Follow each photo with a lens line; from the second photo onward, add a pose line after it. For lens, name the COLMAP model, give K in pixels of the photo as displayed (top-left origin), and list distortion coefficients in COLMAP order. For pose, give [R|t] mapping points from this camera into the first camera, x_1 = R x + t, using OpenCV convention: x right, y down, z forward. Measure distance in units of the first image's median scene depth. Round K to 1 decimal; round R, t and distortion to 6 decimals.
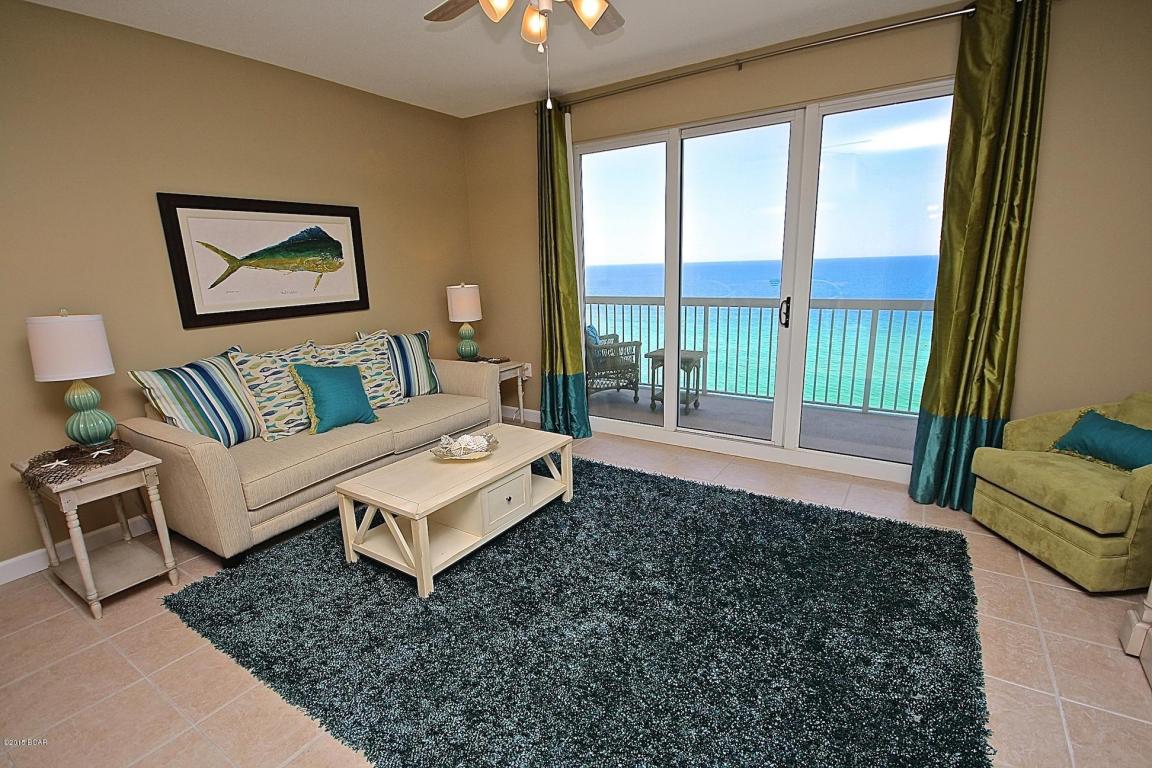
lens RADIAL K [[531.7, 0, 571.0], [0, 531.7, 391.4], [0, 0, 1]] dist [0.015467, -0.016181]
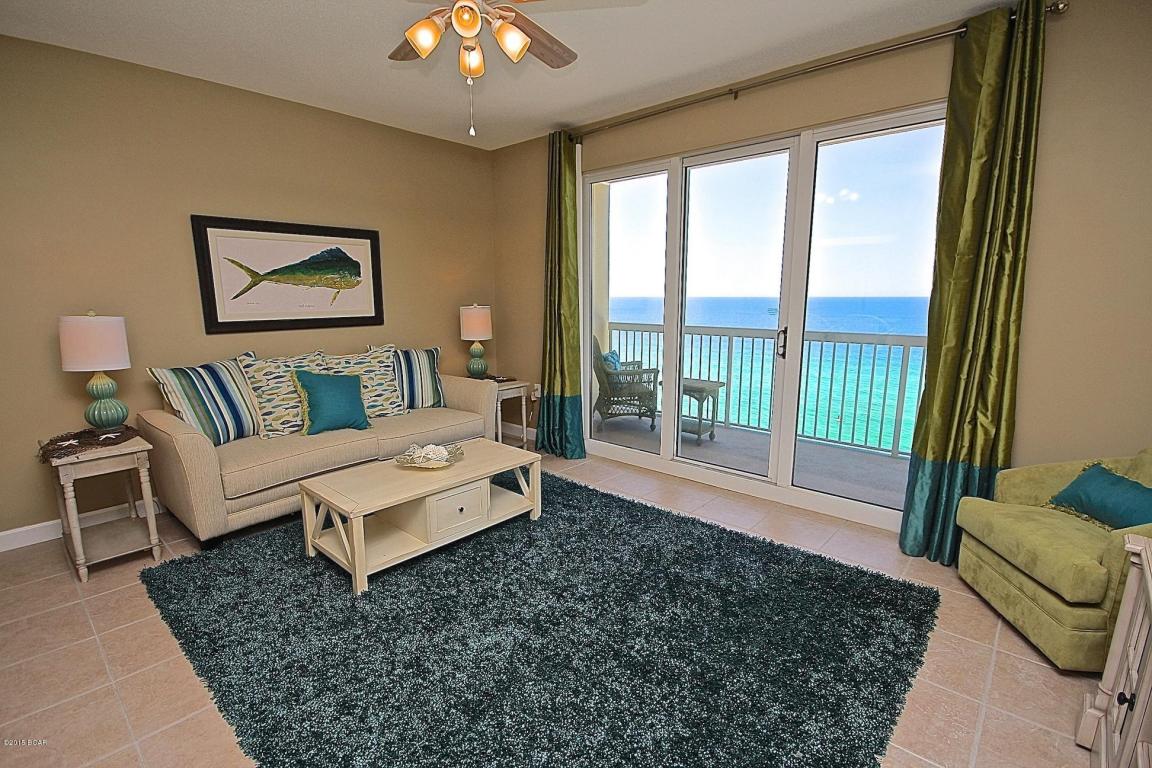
lens RADIAL K [[531.7, 0, 571.8], [0, 531.7, 391.1], [0, 0, 1]] dist [0.015467, -0.016181]
pose [[0.988335, 0.053659, -0.142532, 0.208735], [-0.061303, 0.996877, -0.049785, 0.011726], [0.139415, 0.057942, 0.988537, 0.003288]]
